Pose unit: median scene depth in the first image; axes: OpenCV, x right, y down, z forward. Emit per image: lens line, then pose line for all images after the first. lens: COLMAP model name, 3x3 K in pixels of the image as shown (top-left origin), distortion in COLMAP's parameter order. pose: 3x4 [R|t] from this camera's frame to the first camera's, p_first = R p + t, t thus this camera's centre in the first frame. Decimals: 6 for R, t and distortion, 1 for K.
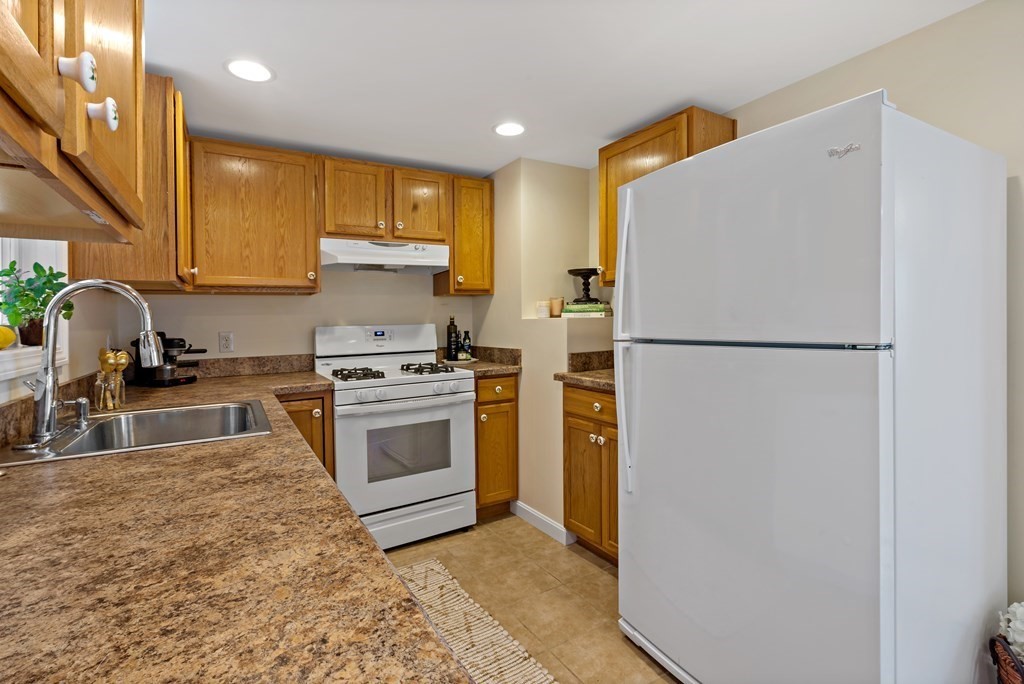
lens RADIAL K [[469.5, 0, 517.0], [0, 469.5, 325.6], [0, 0, 1]] dist [-0.013798, 0.000409]
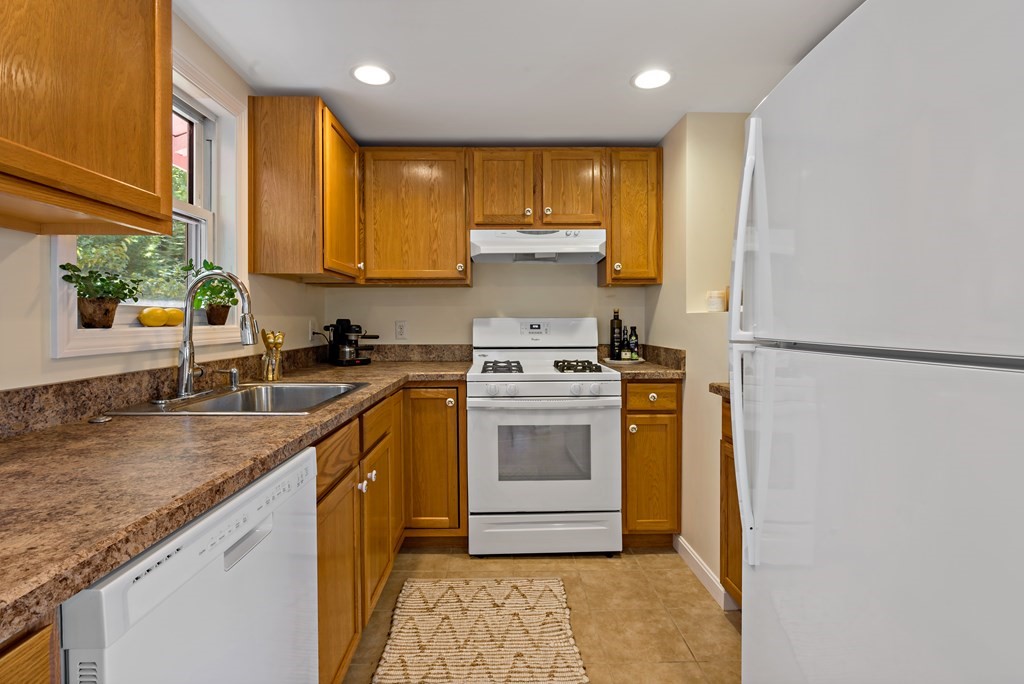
lens RADIAL K [[481.1, 0, 514.0], [0, 481.1, 321.0], [0, 0, 1]] dist [-0.012715, 0.000192]
pose [[0.864190, 0.020705, -0.502739, 0.180947], [-0.022970, 0.999735, 0.001688, 0.005464], [0.502641, 0.010089, 0.864437, 0.144572]]
